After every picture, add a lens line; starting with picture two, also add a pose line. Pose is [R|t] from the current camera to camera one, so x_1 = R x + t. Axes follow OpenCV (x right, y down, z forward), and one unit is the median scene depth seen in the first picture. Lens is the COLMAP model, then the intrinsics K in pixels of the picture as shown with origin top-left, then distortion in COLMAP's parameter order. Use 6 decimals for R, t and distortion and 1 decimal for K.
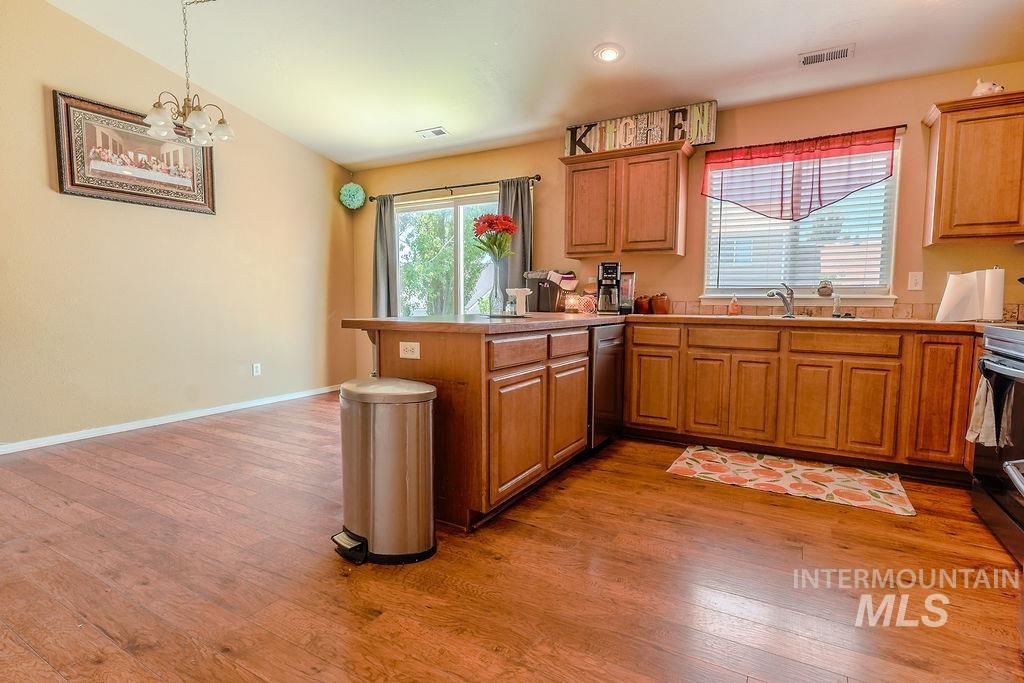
lens RADIAL K [[519.7, 0, 501.6], [0, 519.7, 337.9], [0, 0, 1]] dist [-0.000009, -0.001543]
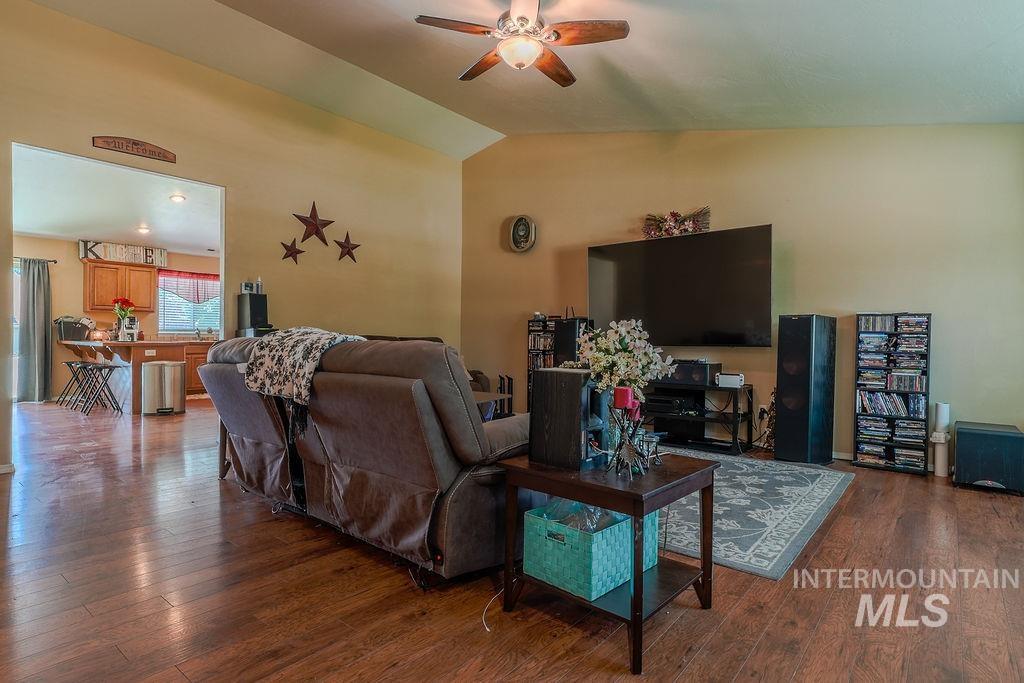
lens RADIAL K [[545.9, 0, 519.9], [0, 545.9, 340.8], [0, 0, 1]] dist [-0.000050, -0.000323]
pose [[0.140257, -0.009508, 0.990070, -1.756446], [0.062099, 0.998070, 0.000788, 0.050305], [-0.988166, 0.061372, 0.140576, -0.872528]]
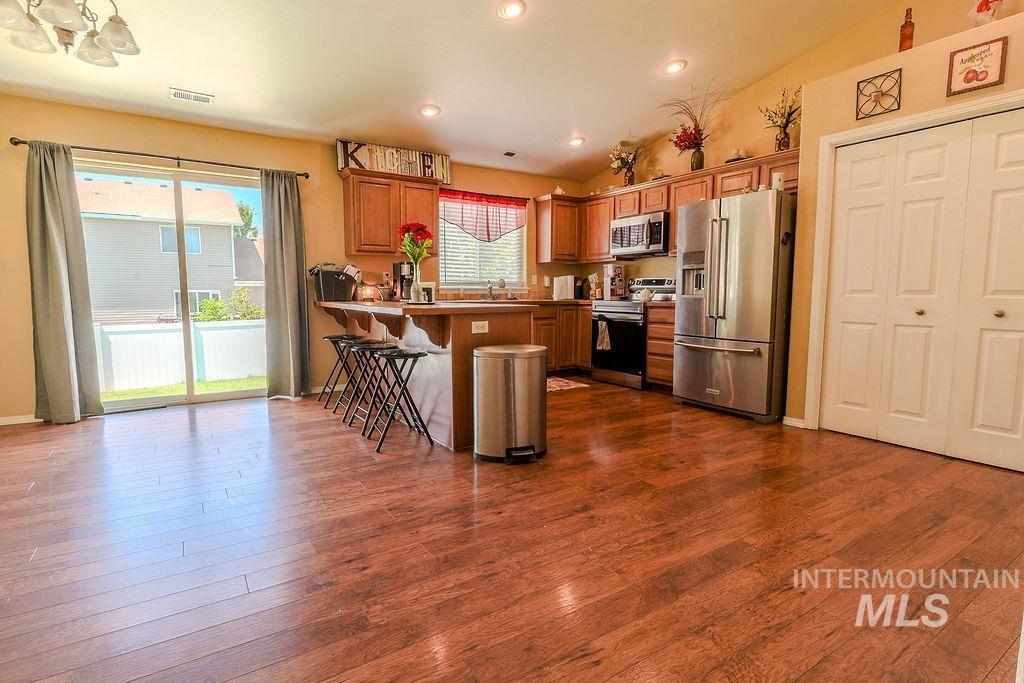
lens RADIAL K [[519.7, 0, 518.3], [0, 519.7, 340.0], [0, 0, 1]] dist [-0.000009, -0.001543]
pose [[0.429612, -0.089510, 0.898566, -0.862437], [0.067226, 0.995484, 0.067023, -0.017846], [-0.900508, 0.031613, 0.433689, 0.186342]]
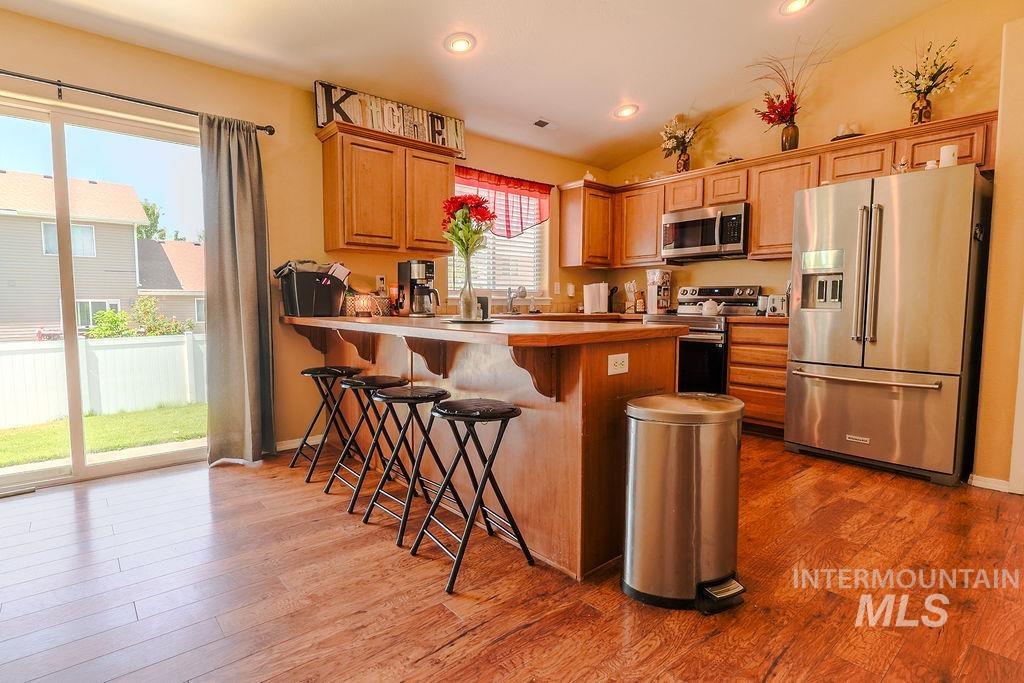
lens RADIAL K [[519.7, 0, 517.0], [0, 519.7, 340.7], [0, 0, 1]] dist [-0.000009, -0.001543]
pose [[0.304571, -0.075266, 0.949511, -0.624667], [0.066849, 0.996104, 0.057516, -0.044528], [-0.950141, 0.045956, 0.308416, 0.554525]]
